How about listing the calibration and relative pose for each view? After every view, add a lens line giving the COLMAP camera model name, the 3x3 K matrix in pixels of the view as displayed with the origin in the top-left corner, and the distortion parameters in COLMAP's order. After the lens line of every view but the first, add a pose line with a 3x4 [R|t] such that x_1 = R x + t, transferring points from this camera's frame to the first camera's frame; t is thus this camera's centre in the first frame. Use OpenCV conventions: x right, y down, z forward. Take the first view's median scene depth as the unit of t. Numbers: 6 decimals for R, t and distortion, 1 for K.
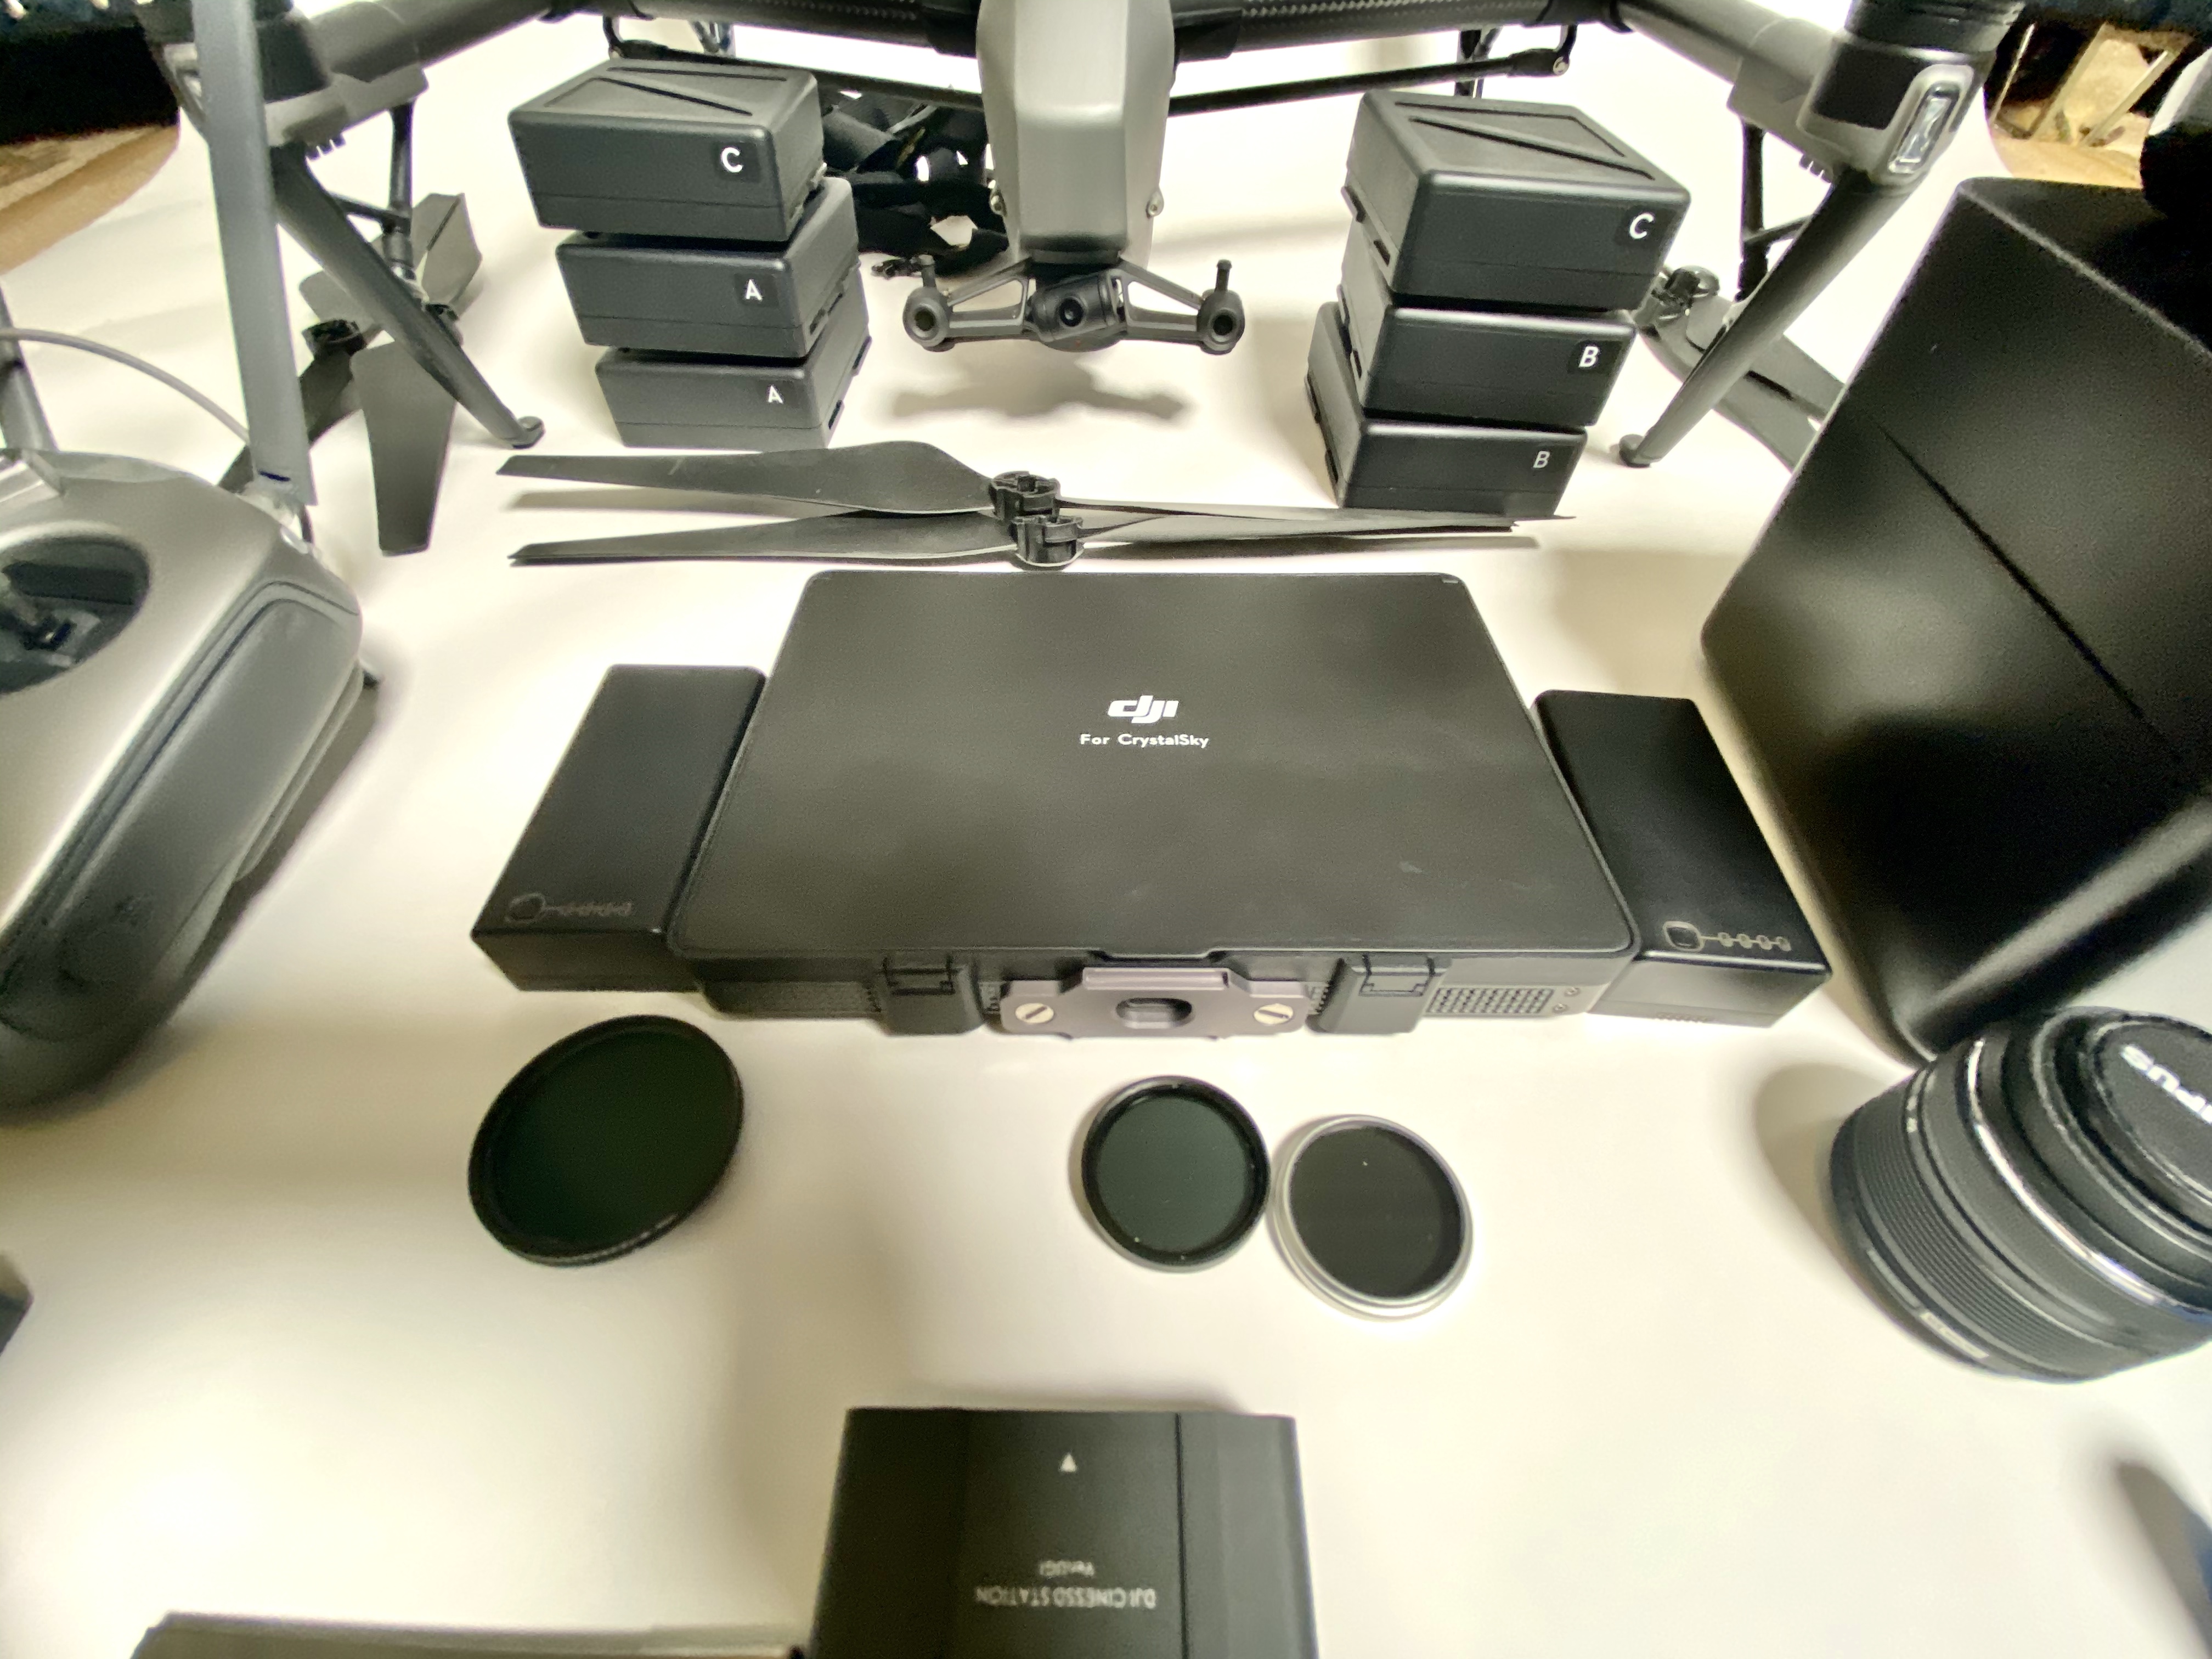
lens RADIAL K [[888.6, 0, 1094.2], [0, 888.6, 831.3], [0, 0, 1]] dist [-0.006843, -0.005086]
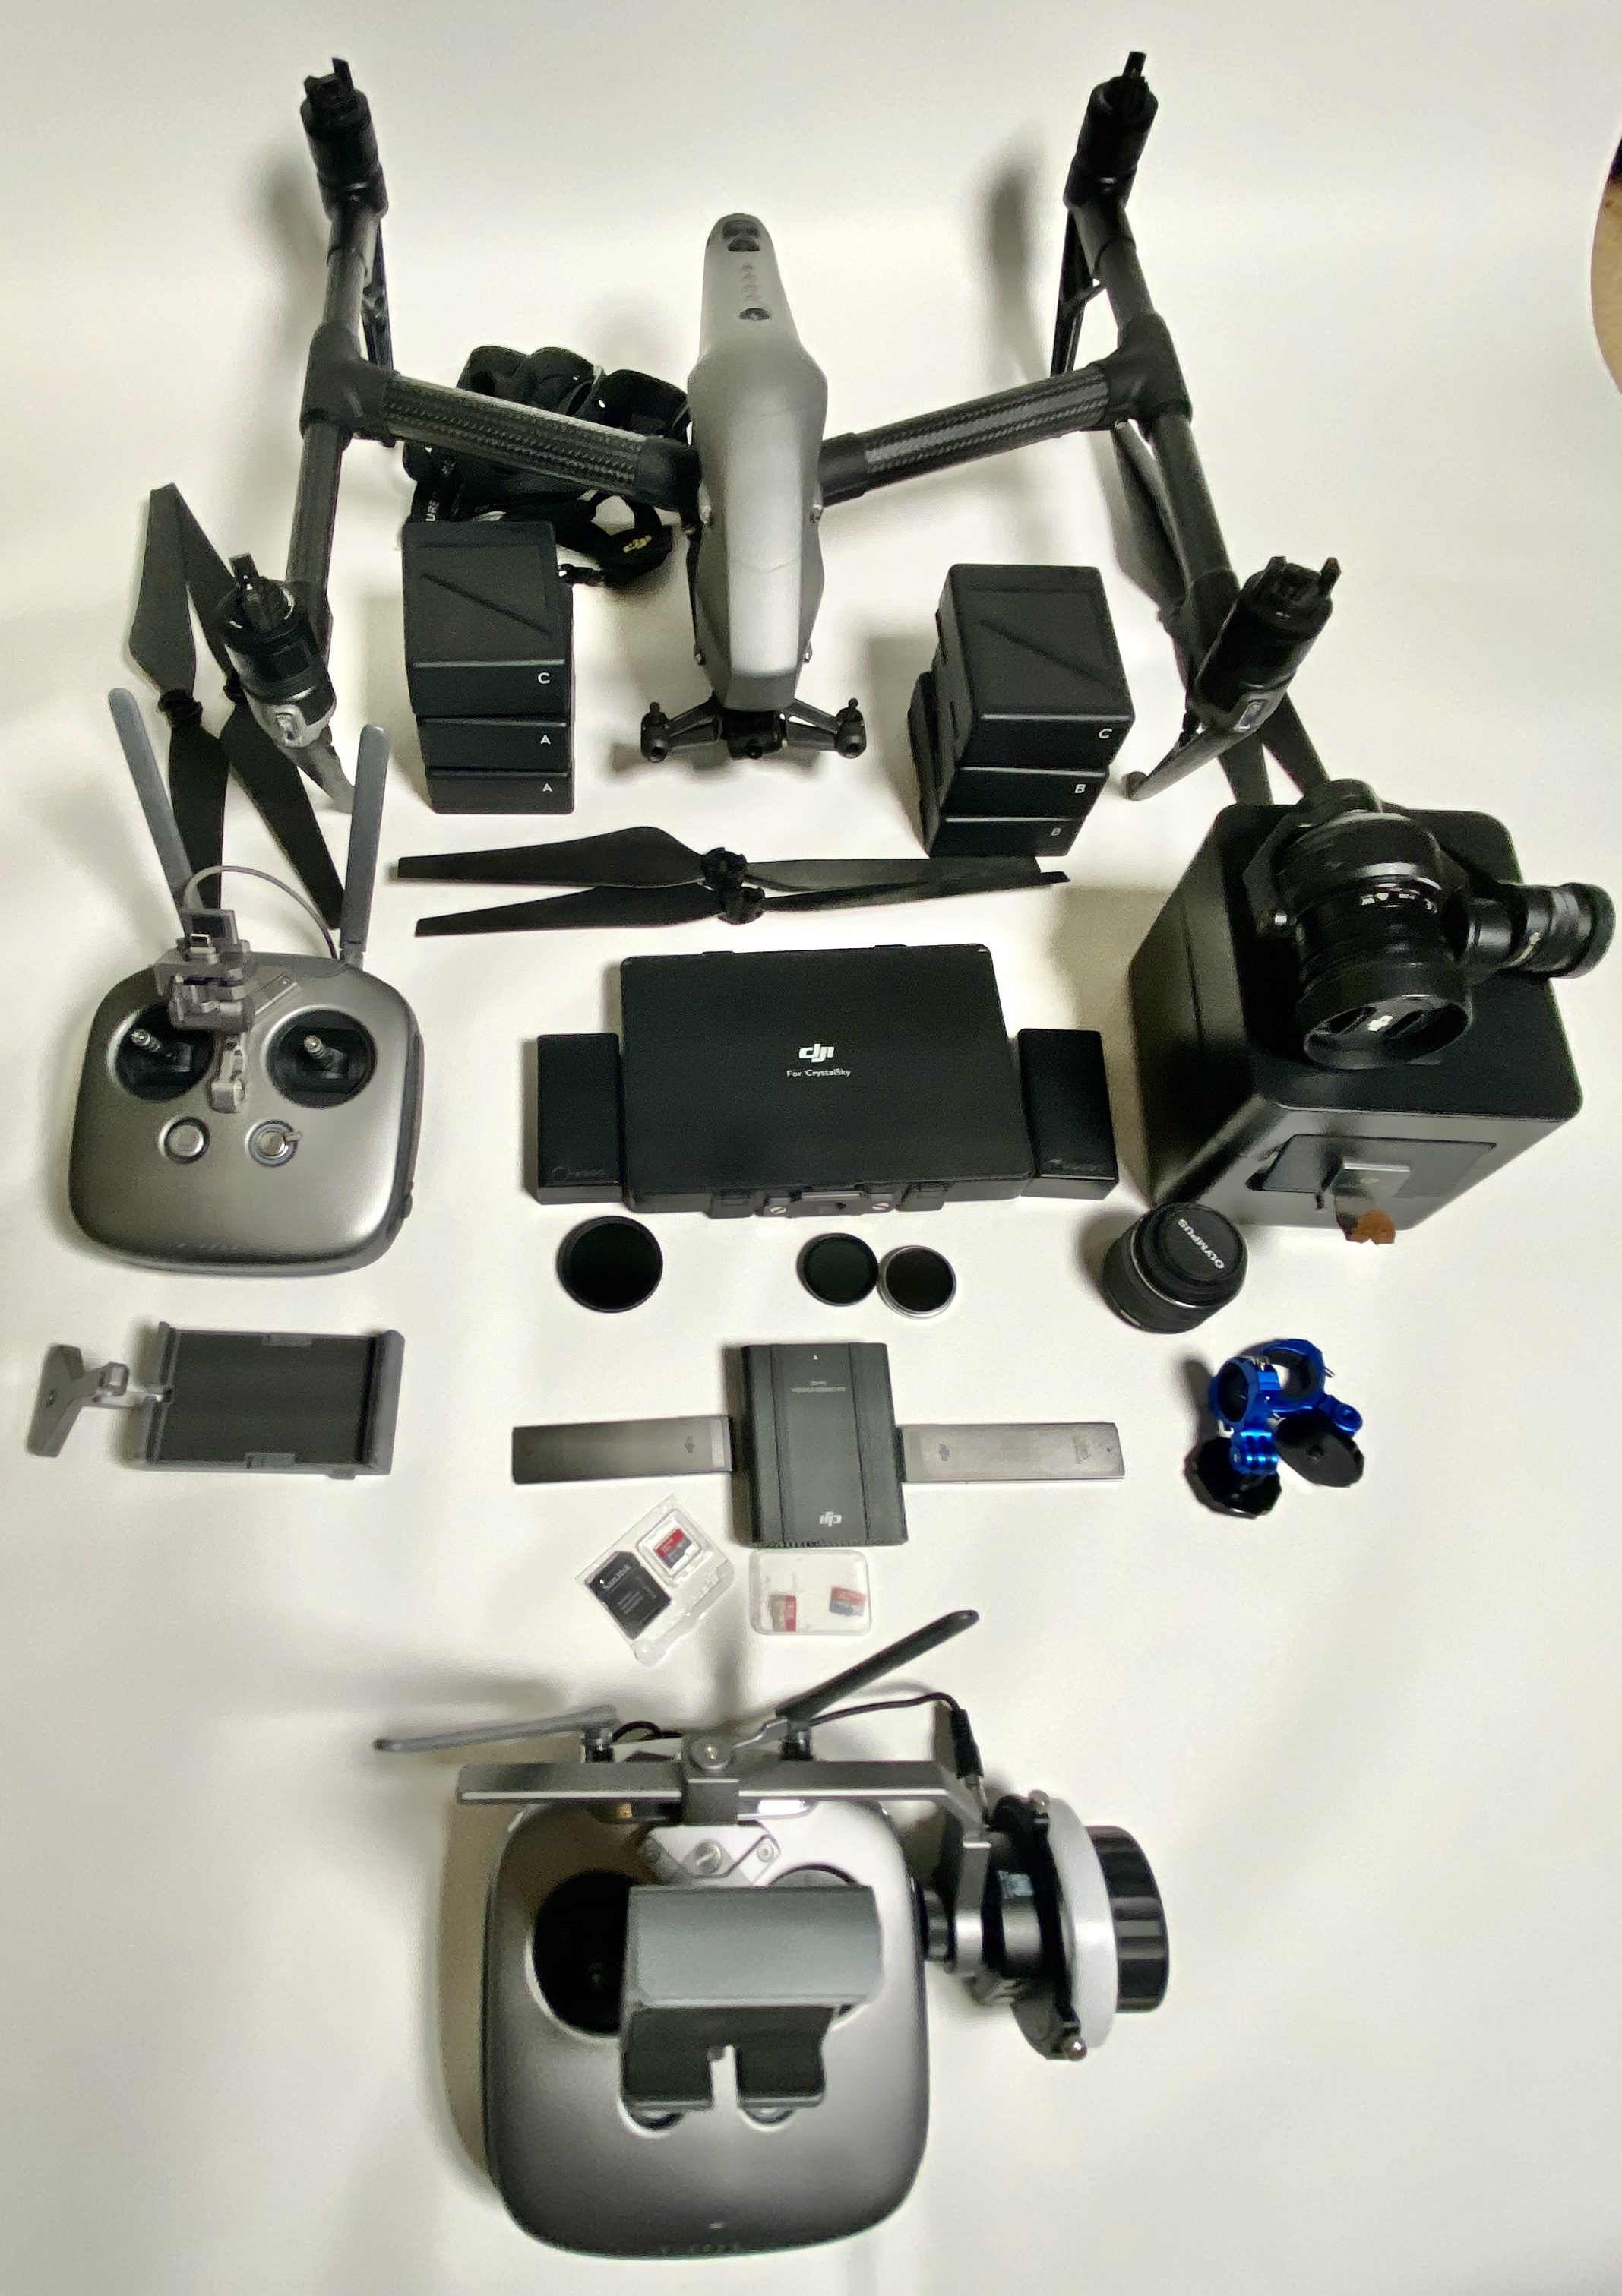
lens RADIAL K [[1222.6, 0, 666.5], [0, 1222.6, 1143.2], [0, 0, 1]] dist [0.020728, -0.001415]
pose [[0.998744, -0.041233, 0.028481, -0.303703], [0.032683, 0.966777, 0.253522, -0.536254], [-0.037988, -0.252273, 0.966910, -1.392461]]
